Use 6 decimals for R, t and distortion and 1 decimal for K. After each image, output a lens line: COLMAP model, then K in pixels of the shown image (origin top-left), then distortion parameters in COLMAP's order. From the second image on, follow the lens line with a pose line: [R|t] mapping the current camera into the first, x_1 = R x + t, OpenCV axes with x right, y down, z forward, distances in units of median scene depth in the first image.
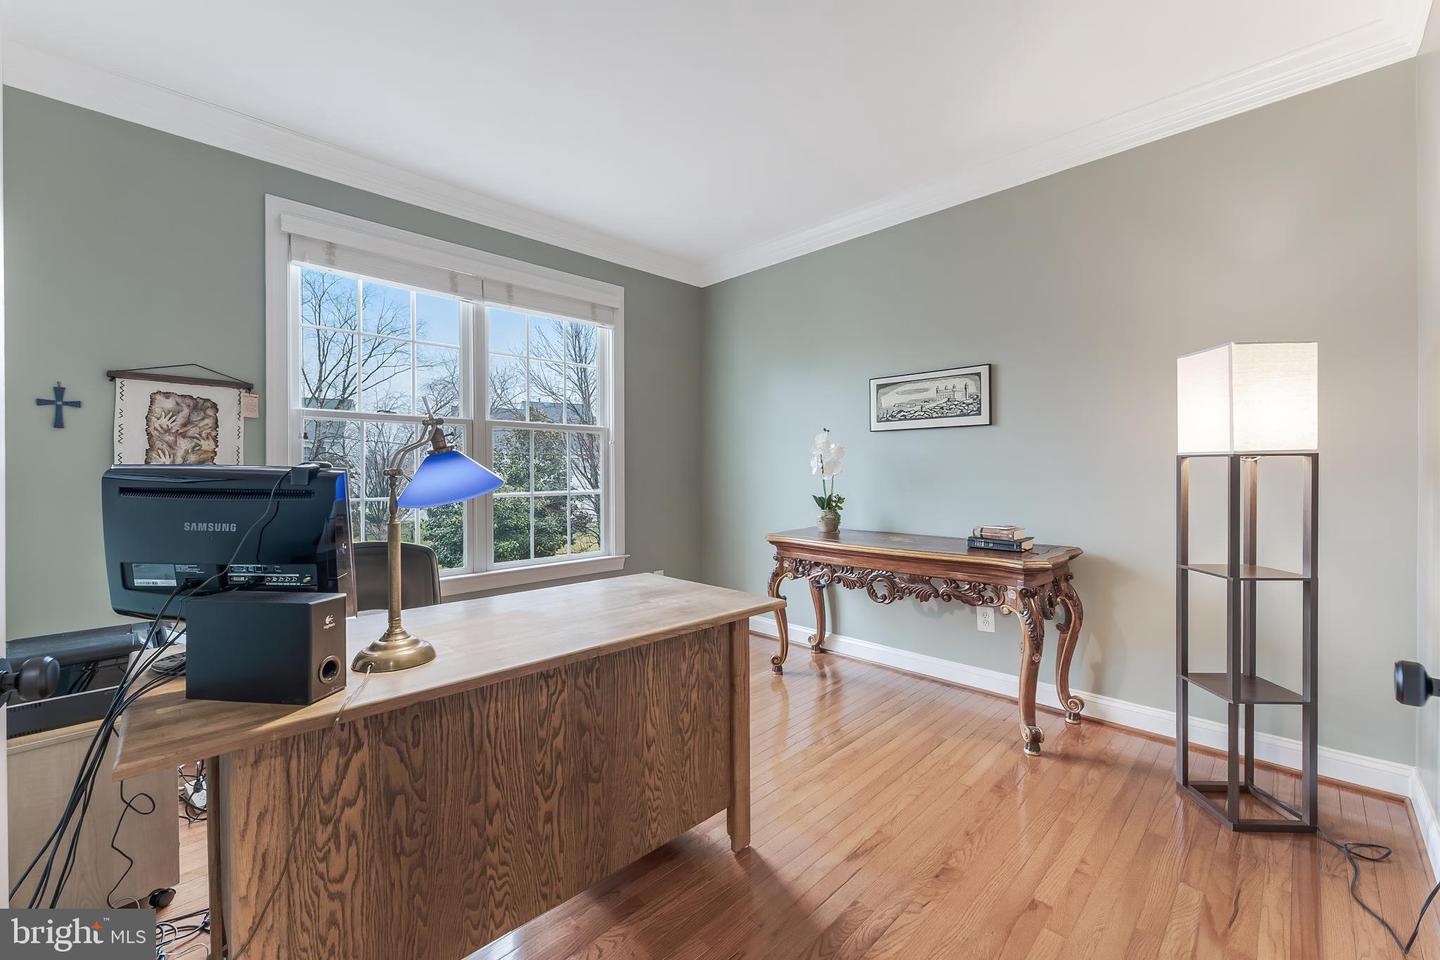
lens RADIAL K [[583.0, 0, 724.6], [0, 583.0, 473.0], [0, 0, 1]] dist [0.002363, -0.001220]
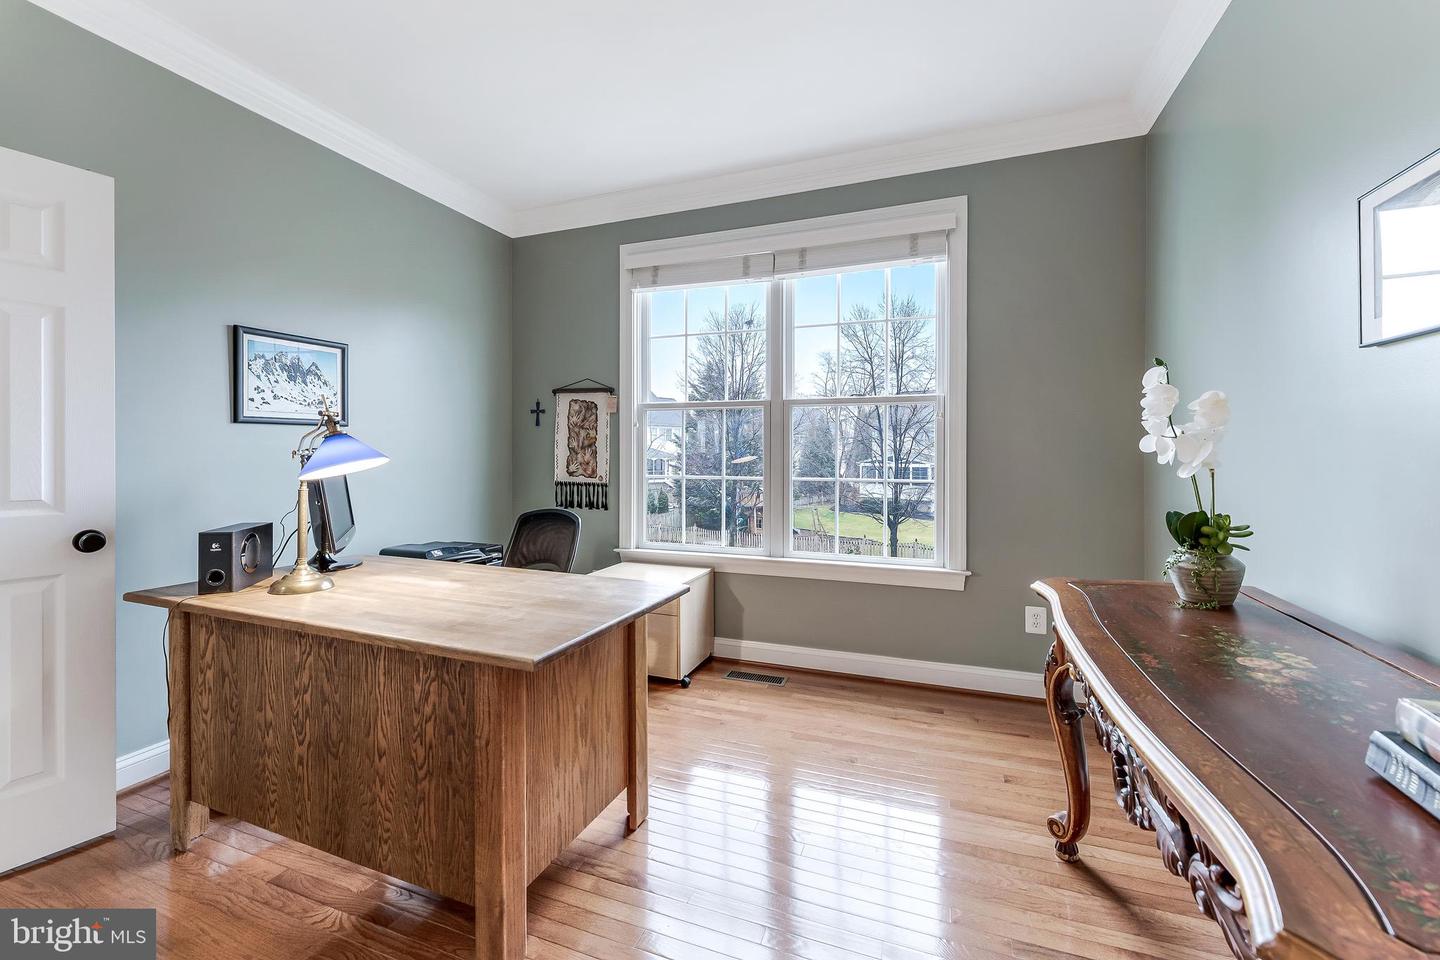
lens RADIAL K [[583.0, 0, 716.3], [0, 583.0, 456.3], [0, 0, 1]] dist [0.002363, -0.001220]
pose [[0.409728, 0.012482, -0.912122, 0.603976], [-0.007789, 0.999918, 0.010184, -0.008462], [0.912174, 0.002932, 0.409792, 0.731881]]
